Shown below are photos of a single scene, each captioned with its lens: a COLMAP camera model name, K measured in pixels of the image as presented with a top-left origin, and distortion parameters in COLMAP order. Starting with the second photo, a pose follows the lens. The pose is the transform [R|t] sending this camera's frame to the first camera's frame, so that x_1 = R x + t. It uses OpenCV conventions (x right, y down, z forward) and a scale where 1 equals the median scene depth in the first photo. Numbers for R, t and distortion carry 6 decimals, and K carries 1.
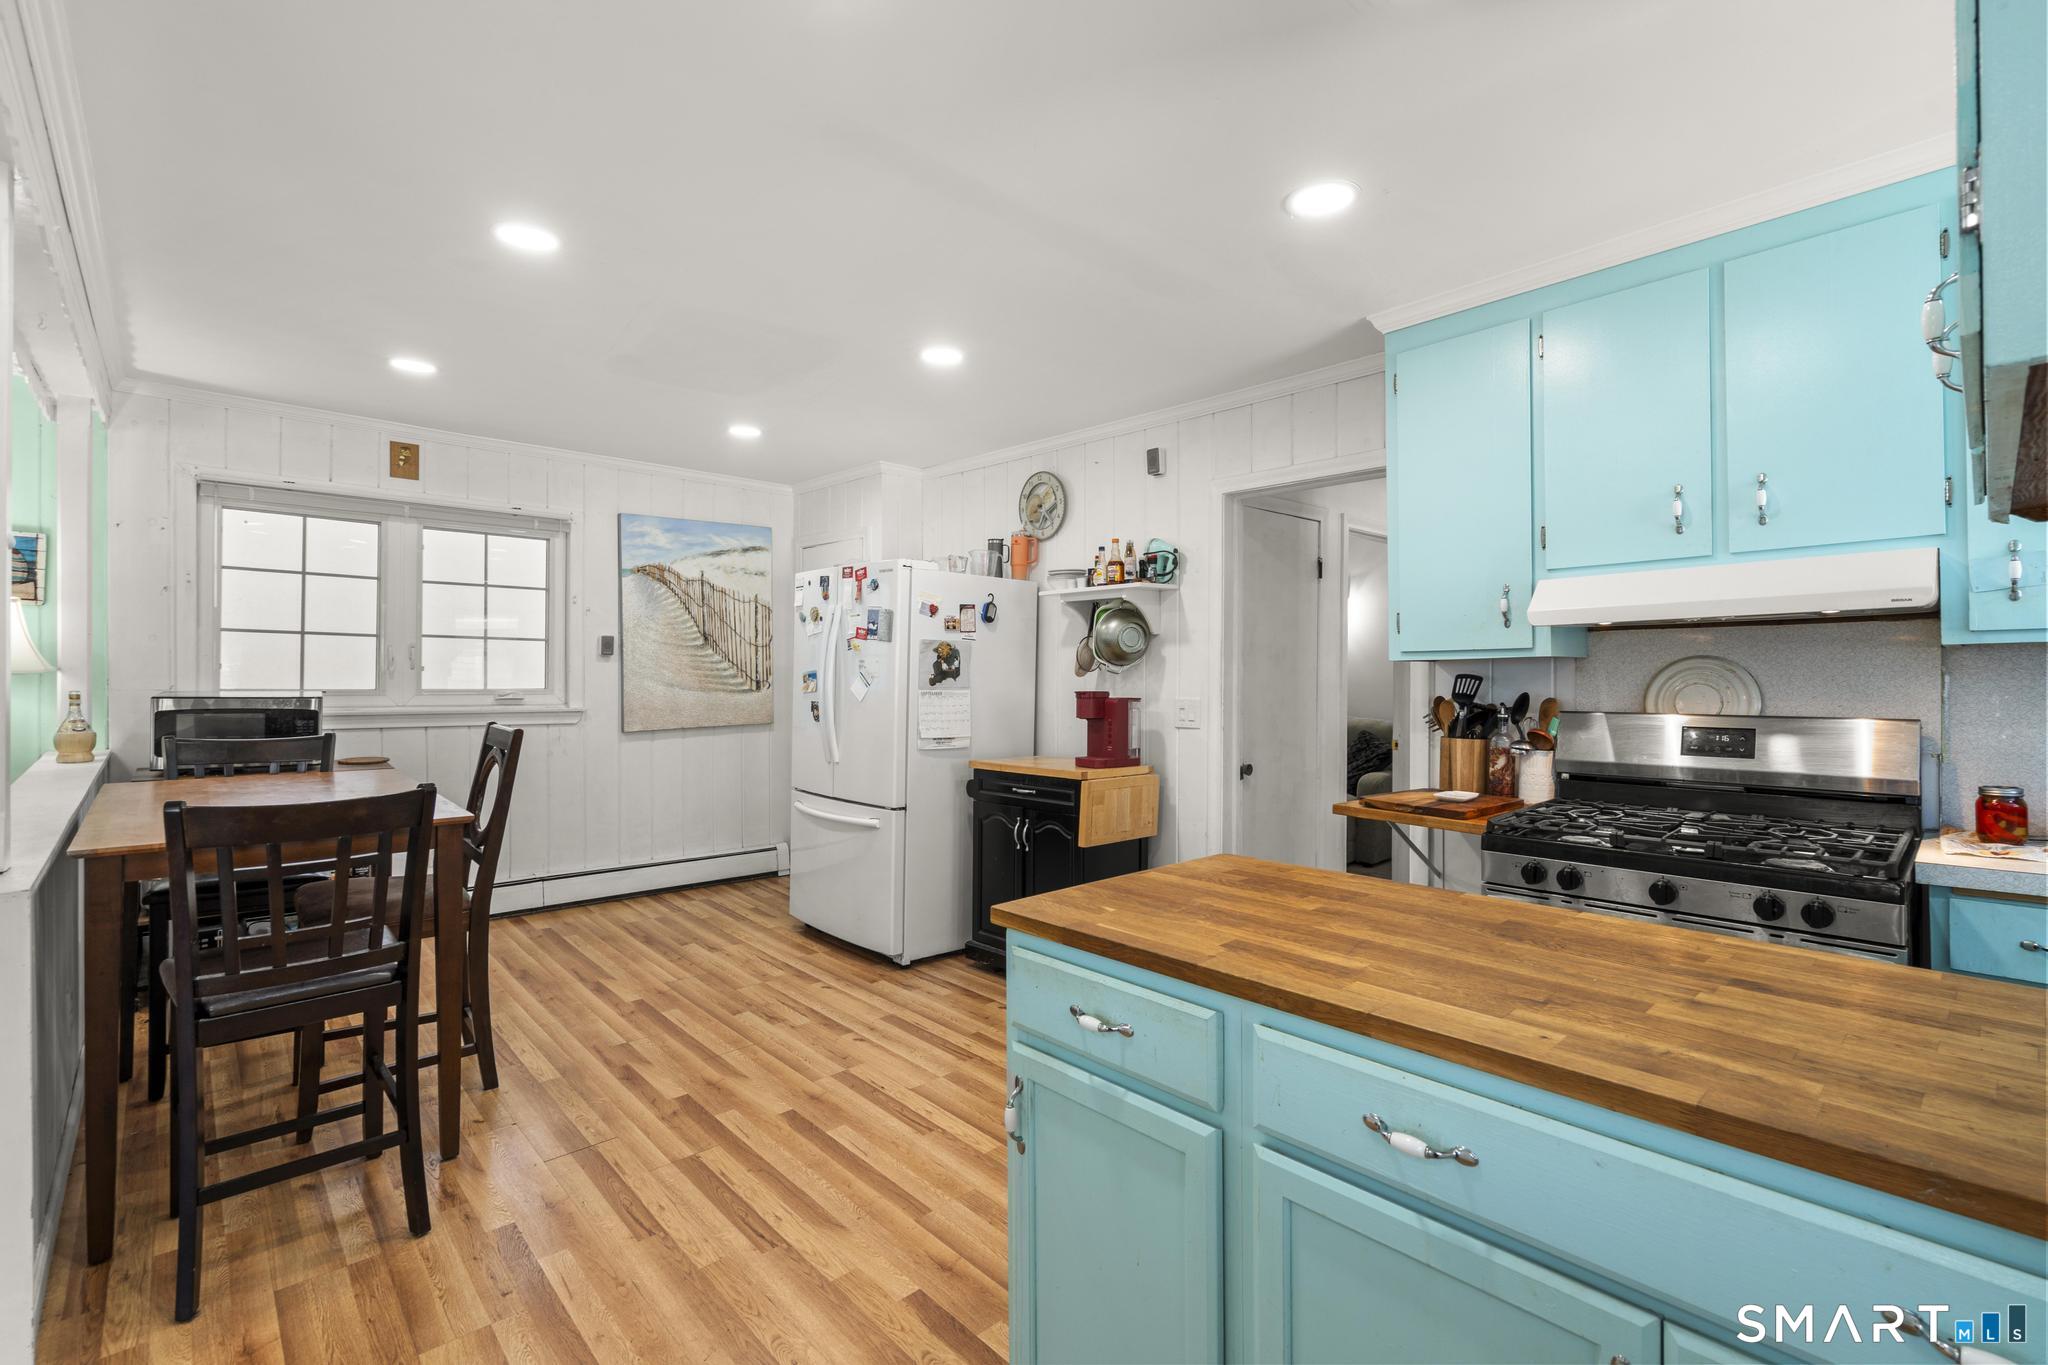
lens RADIAL K [[923.7, 0, 1022.8], [0, 923.7, 663.4], [0, 0, 1]] dist [-0.004069, 0.000782]
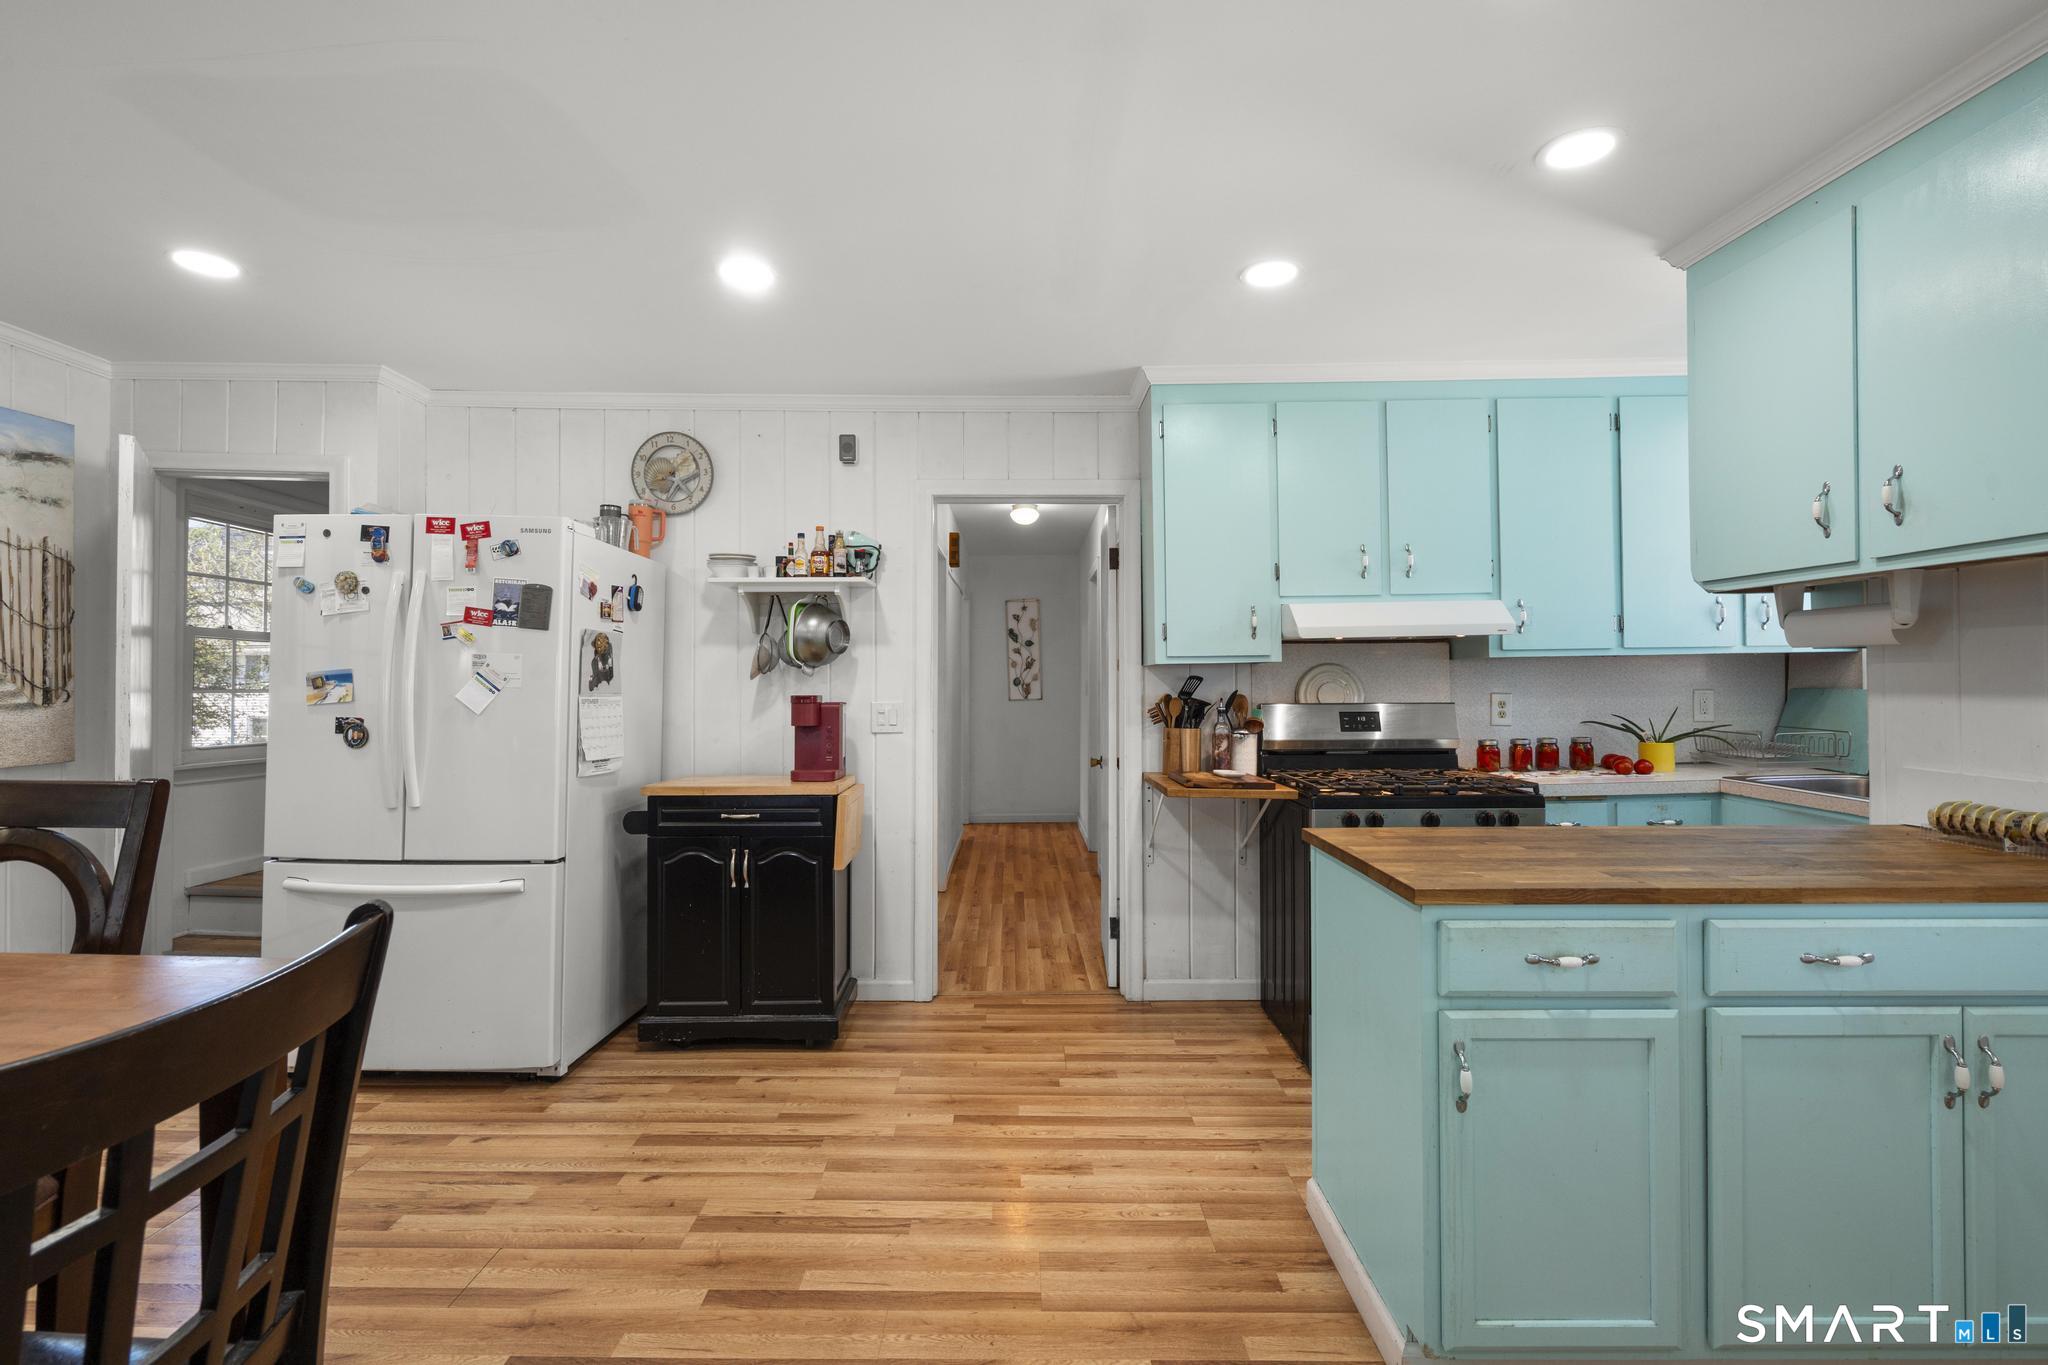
lens RADIAL K [[923.7, 0, 1021.3], [0, 923.7, 663.5], [0, 0, 1]] dist [-0.004069, 0.000782]
pose [[0.675406, 0.015248, 0.737288, -0.438711], [-0.006867, 0.999873, -0.014388, 0.010874], [-0.737414, 0.004655, 0.675425, 0.249666]]
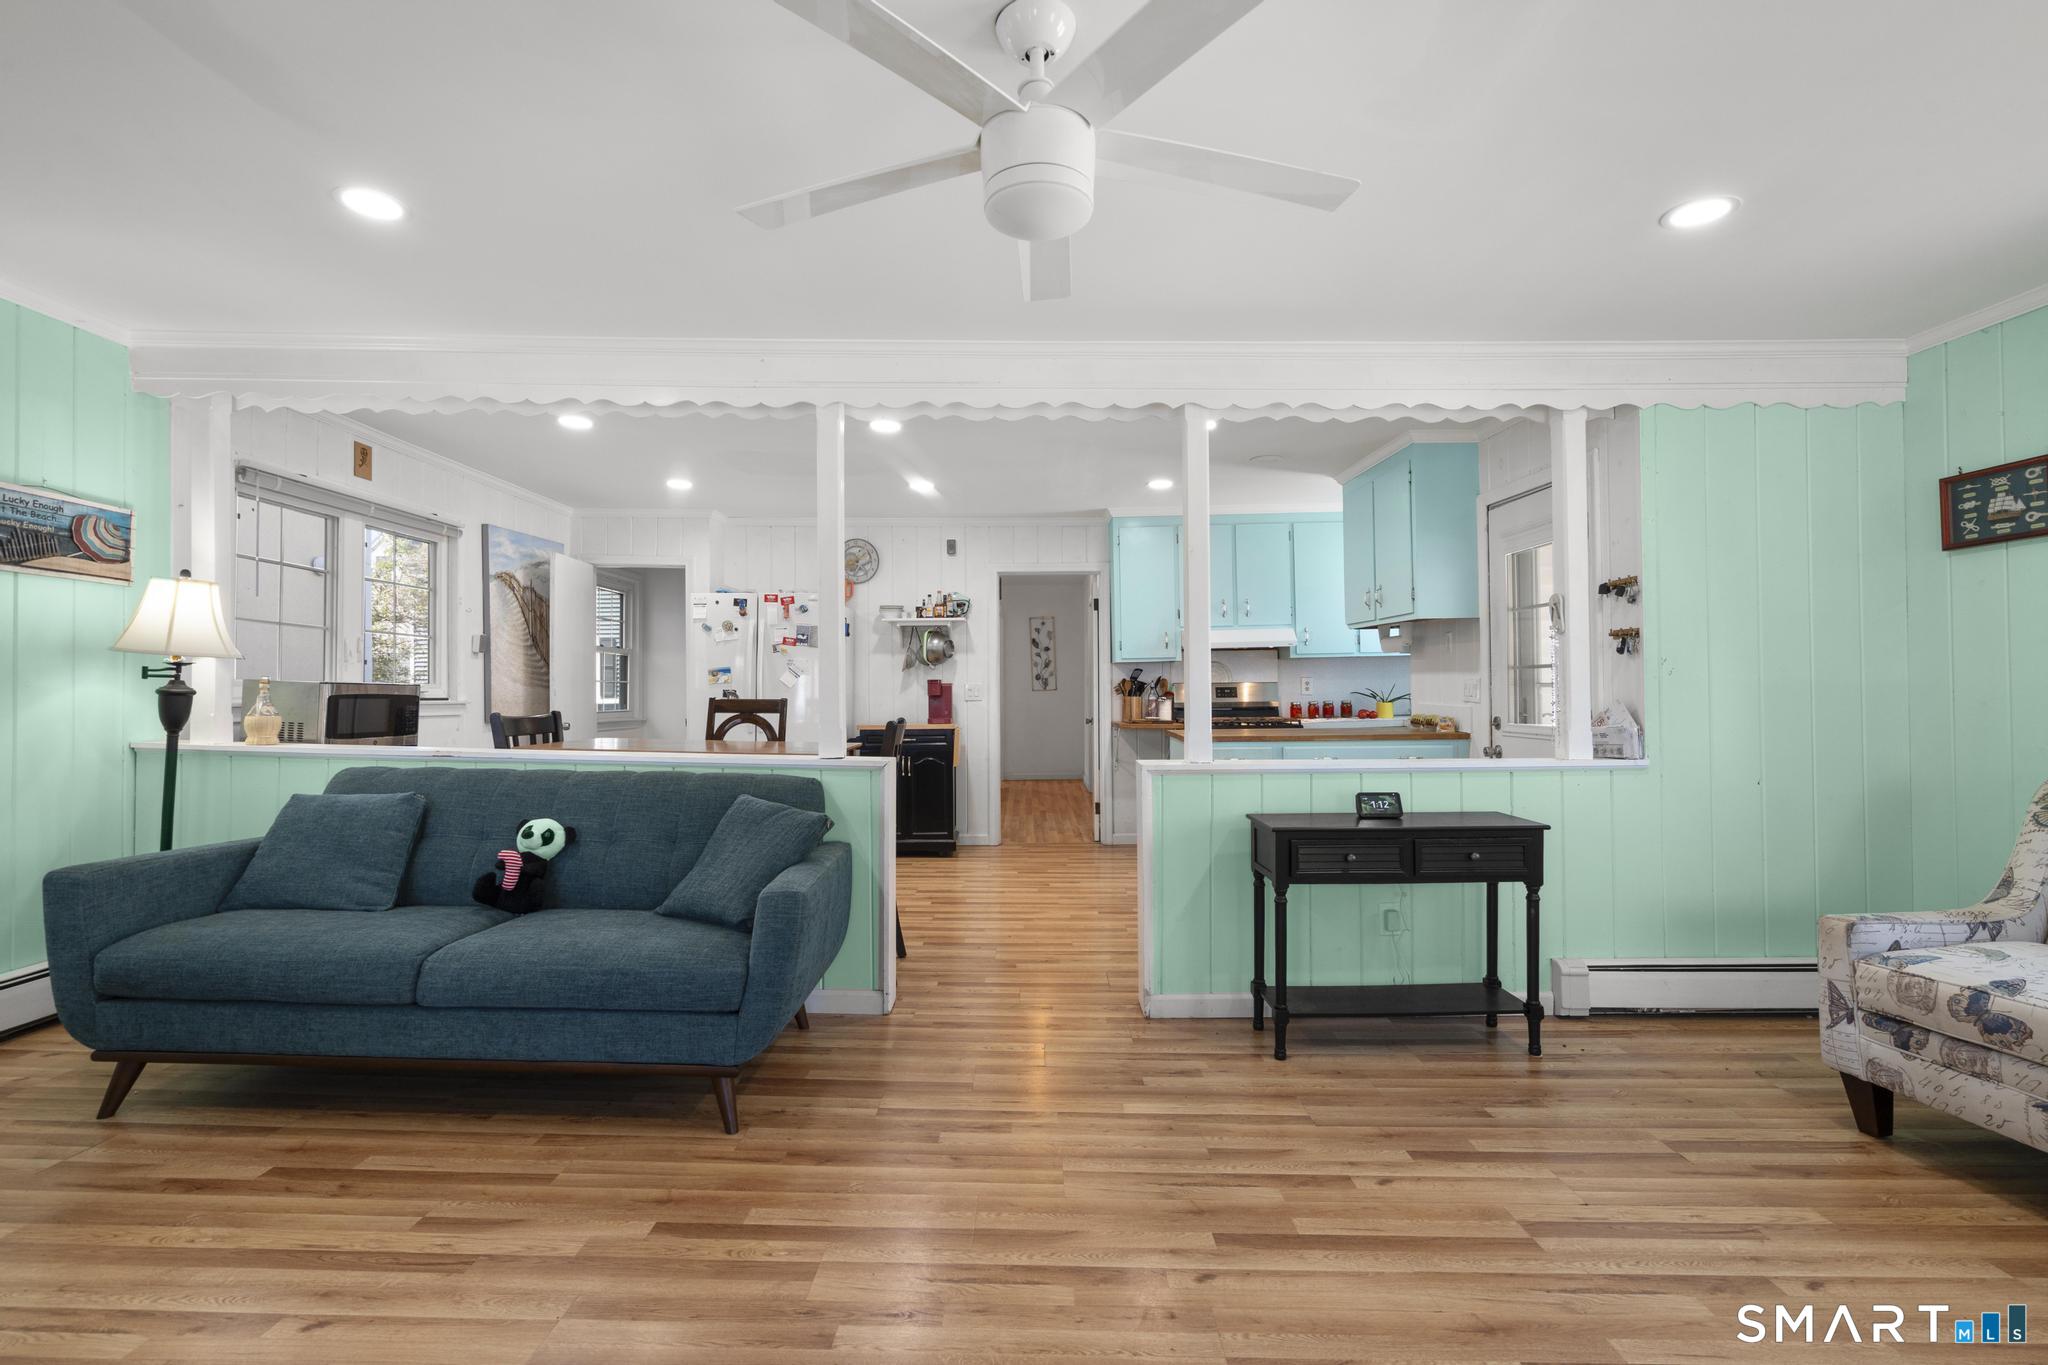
lens RADIAL K [[955.7, 0, 1018.5], [0, 955.7, 635.3], [0, 0, 1]] dist [0.038376, 0.000349]
pose [[0.687395, 0.034825, 0.725449, -1.100640], [-0.001066, 0.998897, -0.046942, 0.030947], [-0.726283, 0.031494, 0.686674, -0.327112]]
